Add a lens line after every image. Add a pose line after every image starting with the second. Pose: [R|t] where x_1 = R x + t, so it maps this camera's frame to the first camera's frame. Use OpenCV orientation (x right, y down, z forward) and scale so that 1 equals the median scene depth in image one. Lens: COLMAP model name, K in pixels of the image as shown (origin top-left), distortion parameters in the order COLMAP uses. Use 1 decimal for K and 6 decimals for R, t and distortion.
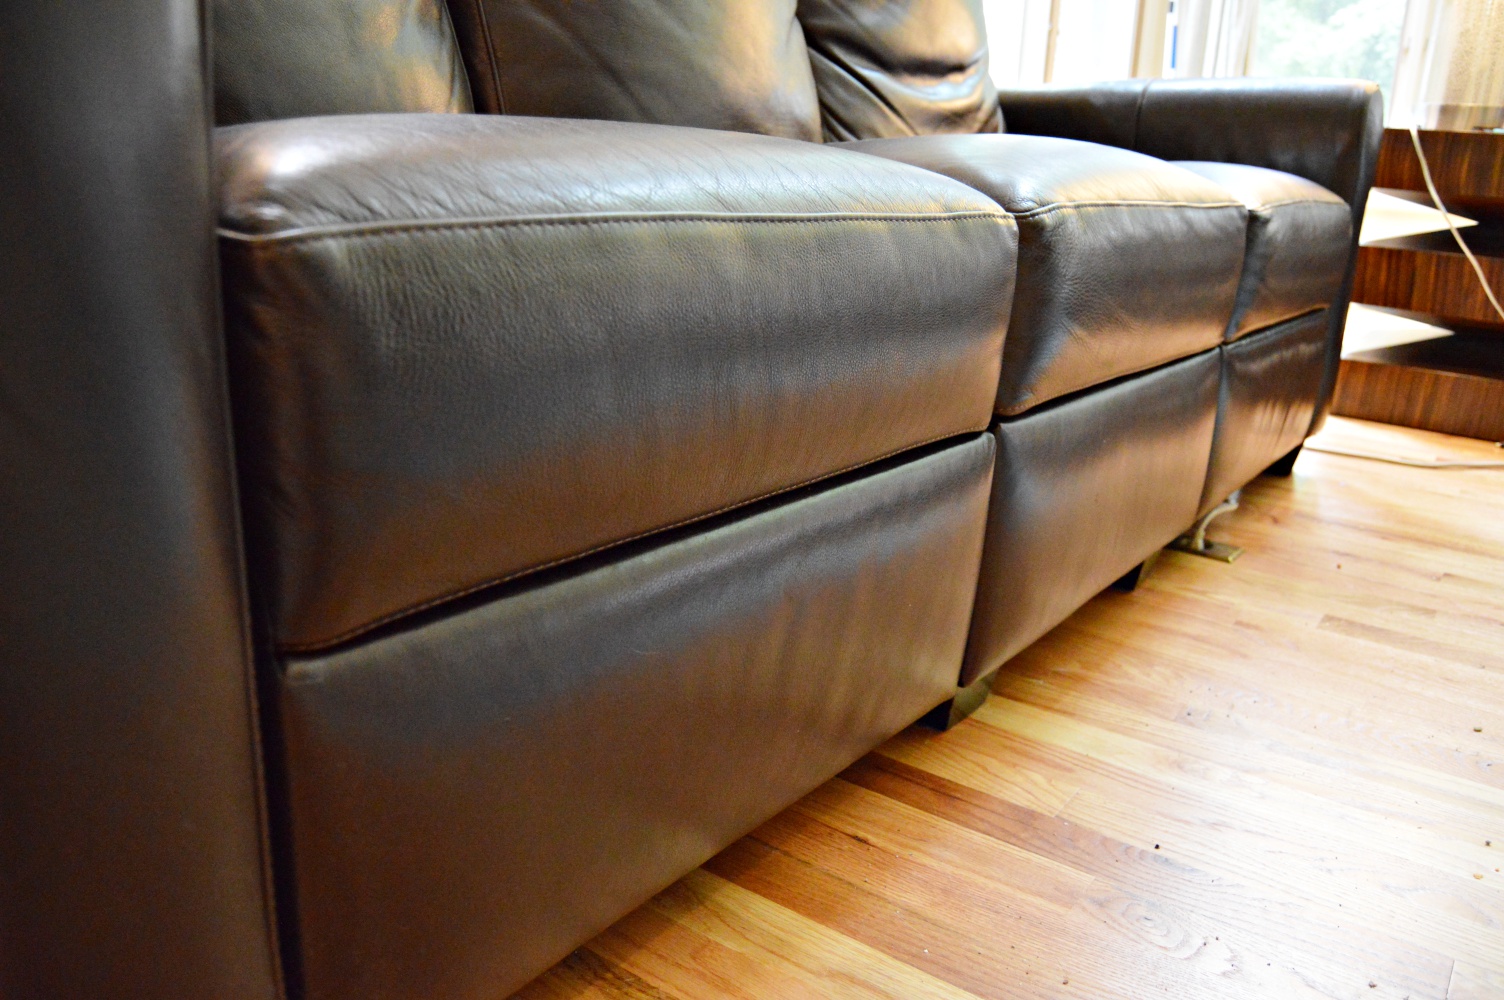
lens RADIAL K [[1170.1, 0, 754.8], [0, 1170.1, 499.4], [0, 0, 1]] dist [-0.075161, 0.013107]
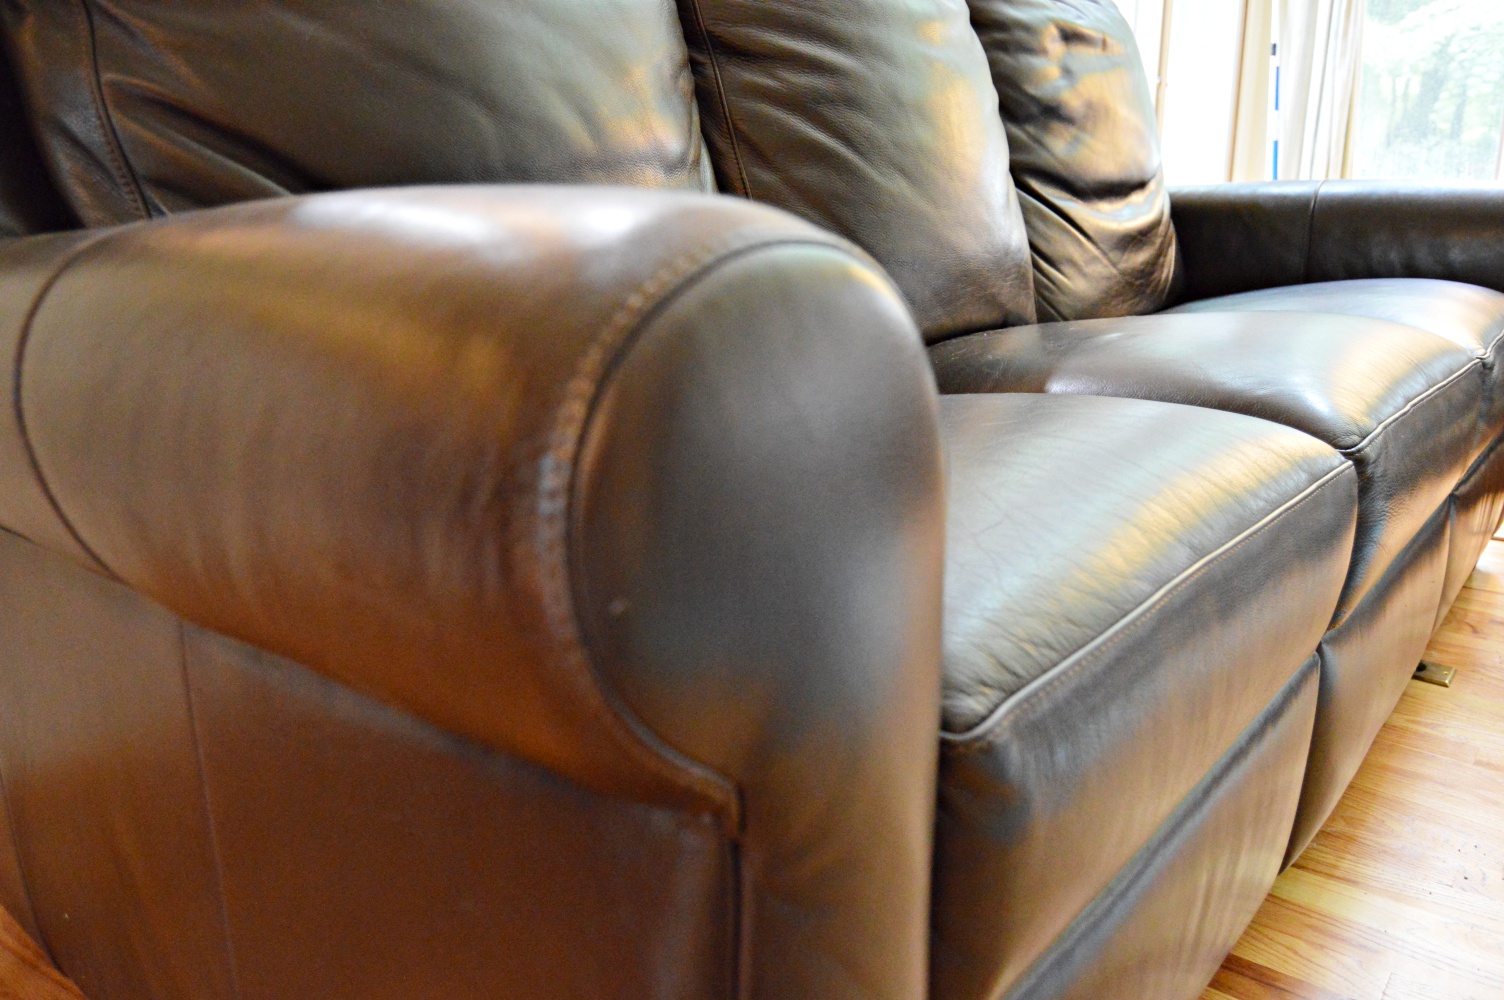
lens RADIAL K [[1170.1, 0, 748.9], [0, 1170.1, 492.7], [0, 0, 1]] dist [-0.075161, 0.013107]
pose [[0.998536, -0.026235, -0.047308, -0.196787], [0.025816, 0.999622, -0.009457, -0.156102], [0.047539, 0.008222, 0.998836, -0.050154]]
